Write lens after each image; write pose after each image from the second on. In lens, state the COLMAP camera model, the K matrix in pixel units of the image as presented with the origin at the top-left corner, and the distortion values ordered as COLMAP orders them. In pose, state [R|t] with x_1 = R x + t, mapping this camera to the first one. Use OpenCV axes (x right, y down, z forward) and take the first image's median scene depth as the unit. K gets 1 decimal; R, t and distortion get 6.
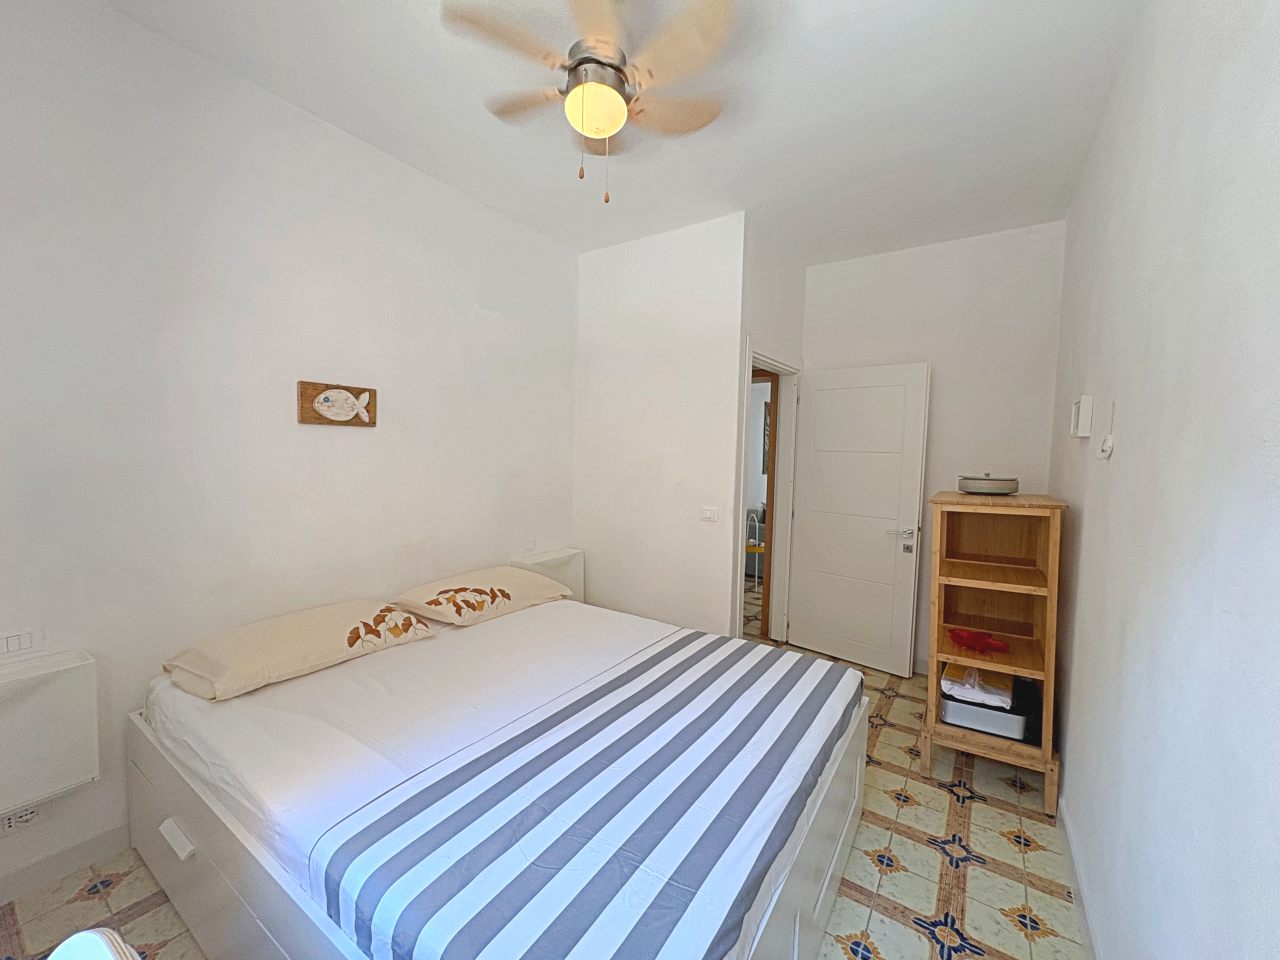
lens RADIAL K [[510.6, 0, 639.7], [0, 510.6, 479.6], [0, 0, 1]] dist [-0.001447, 0.000359]
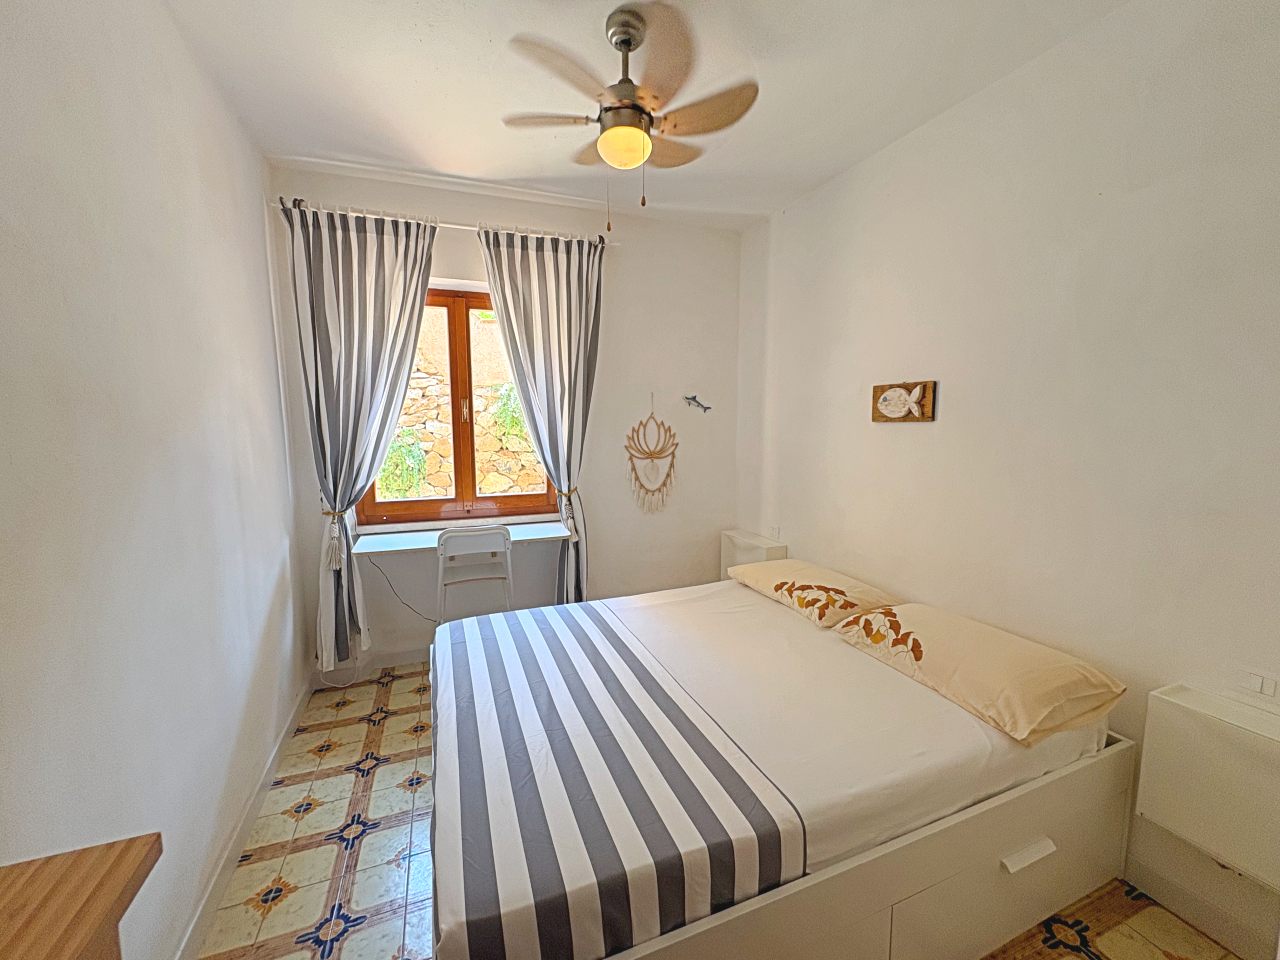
lens RADIAL K [[510.6, 0, 640.9], [0, 510.6, 478.9], [0, 0, 1]] dist [-0.001447, 0.000359]
pose [[-0.562448, 0.071945, -0.823696, 0.582626], [-0.050799, 0.991318, 0.121274, -0.089928], [0.825271, 0.110053, -0.553910, 1.152519]]
